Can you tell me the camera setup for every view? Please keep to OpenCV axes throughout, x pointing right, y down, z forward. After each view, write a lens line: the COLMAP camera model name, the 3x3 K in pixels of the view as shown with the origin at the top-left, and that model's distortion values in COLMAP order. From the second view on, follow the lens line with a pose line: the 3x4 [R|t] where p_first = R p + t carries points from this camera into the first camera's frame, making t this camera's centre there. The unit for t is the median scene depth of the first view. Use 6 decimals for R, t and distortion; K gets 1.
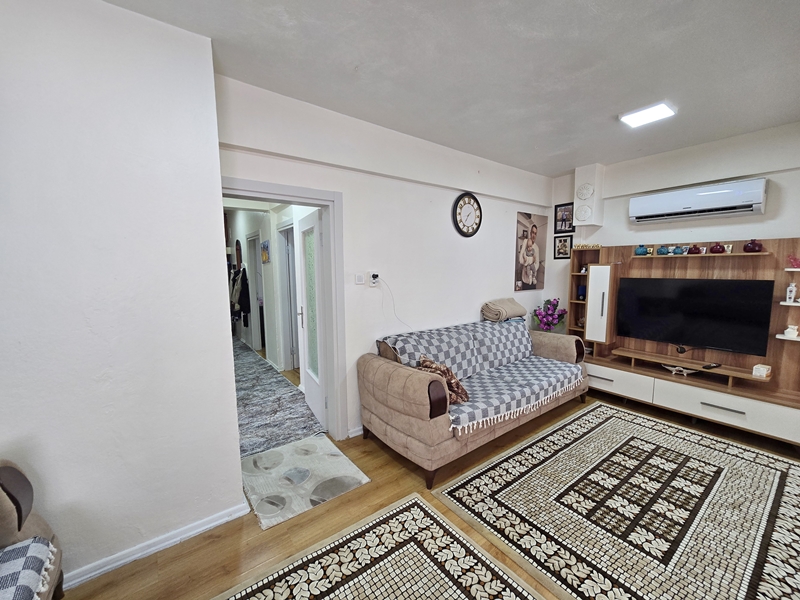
lens RADIAL K [[327.4, 0, 397.9], [0, 327.4, 305.3], [0, 0, 1]] dist [-0.003593, 0.000455]
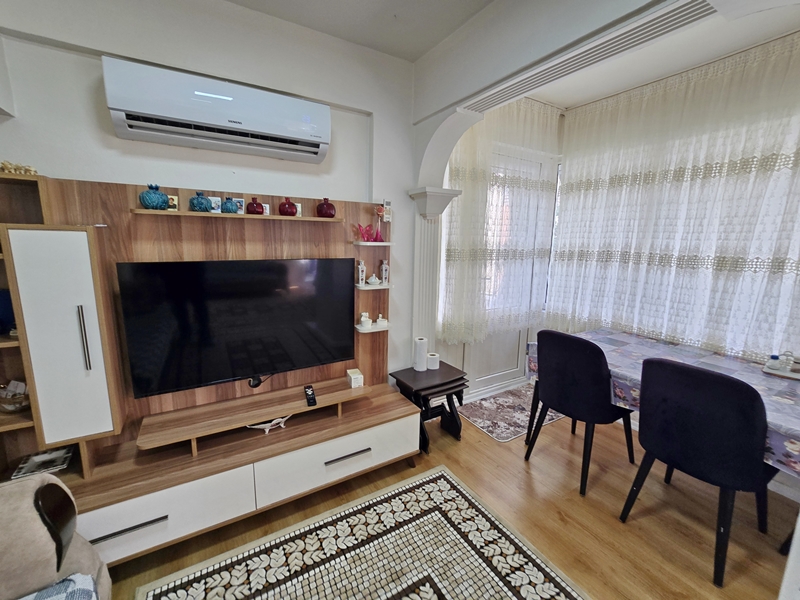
lens RADIAL K [[335.0, 0, 401.7], [0, 335.0, 298.2], [0, 0, 1]] dist [-0.001639, 0.000022]
pose [[0.093121, -0.162384, 0.982324, 0.324265], [0.098253, 0.983294, 0.153230, -0.074444], [-0.990795, 0.082248, 0.107520, 0.654975]]
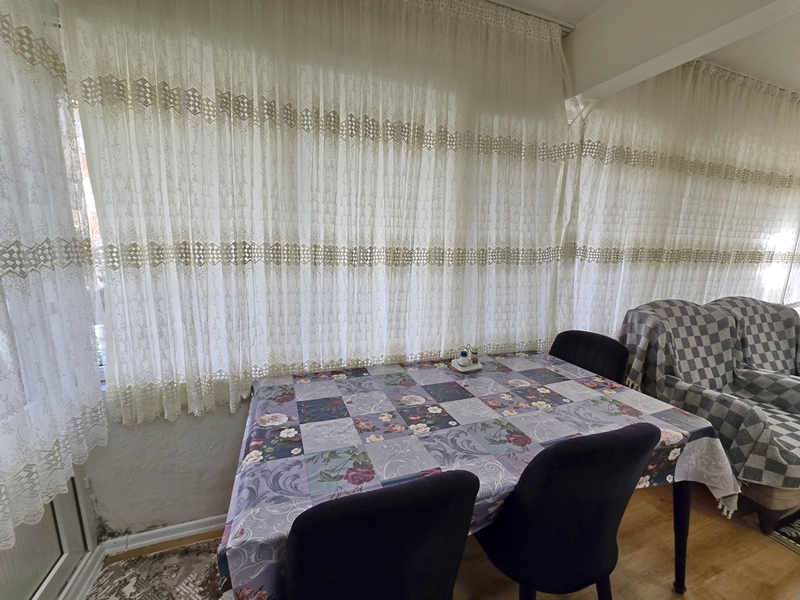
lens RADIAL K [[335.0, 0, 401.7], [0, 335.0, 298.2], [0, 0, 1]] dist [-0.001639, 0.000022]
pose [[-0.959053, -0.060705, 0.276646, 0.858087], [0.018395, 0.961349, 0.274719, -0.059018], [-0.282630, 0.268559, -0.920867, 0.592710]]
